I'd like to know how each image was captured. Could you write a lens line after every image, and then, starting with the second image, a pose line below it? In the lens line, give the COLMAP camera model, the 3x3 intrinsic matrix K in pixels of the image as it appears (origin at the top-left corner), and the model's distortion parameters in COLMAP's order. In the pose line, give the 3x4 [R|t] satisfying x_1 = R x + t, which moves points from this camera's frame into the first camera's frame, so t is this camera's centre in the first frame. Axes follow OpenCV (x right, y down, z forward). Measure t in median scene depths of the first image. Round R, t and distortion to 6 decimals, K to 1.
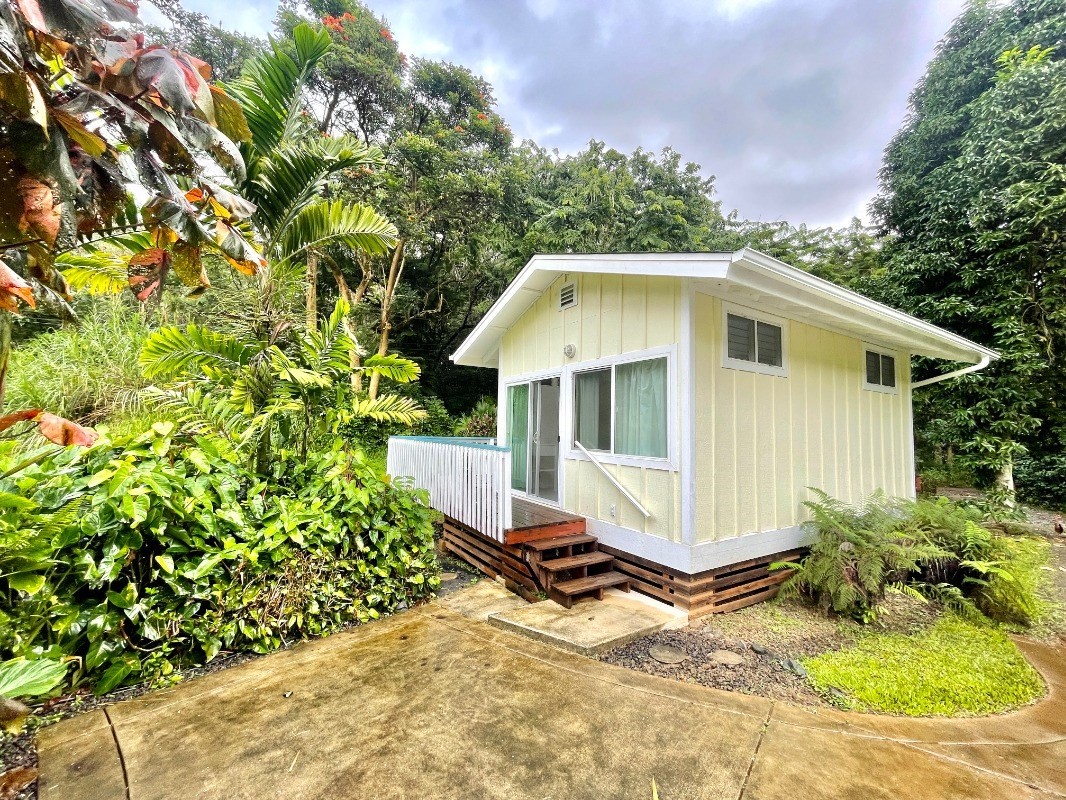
lens RADIAL K [[433.1, 0, 533.7], [0, 433.1, 401.4], [0, 0, 1]] dist [-0.001729, 0.001789]
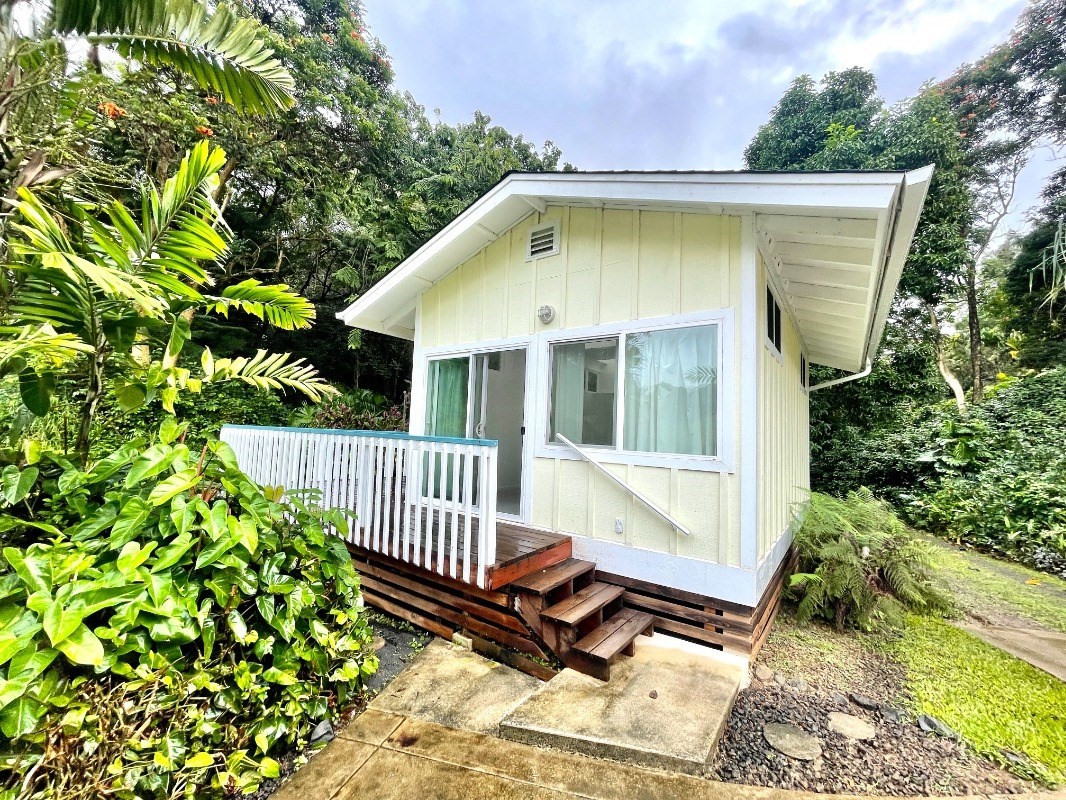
lens RADIAL K [[433.1, 0, 534.1], [0, 433.1, 402.4], [0, 0, 1]] dist [-0.001729, 0.001789]
pose [[0.930027, 0.042164, 0.365065, -0.263143], [-0.043619, 0.999039, -0.004264, 0.052991], [-0.364894, -0.011958, 0.930972, 0.393696]]
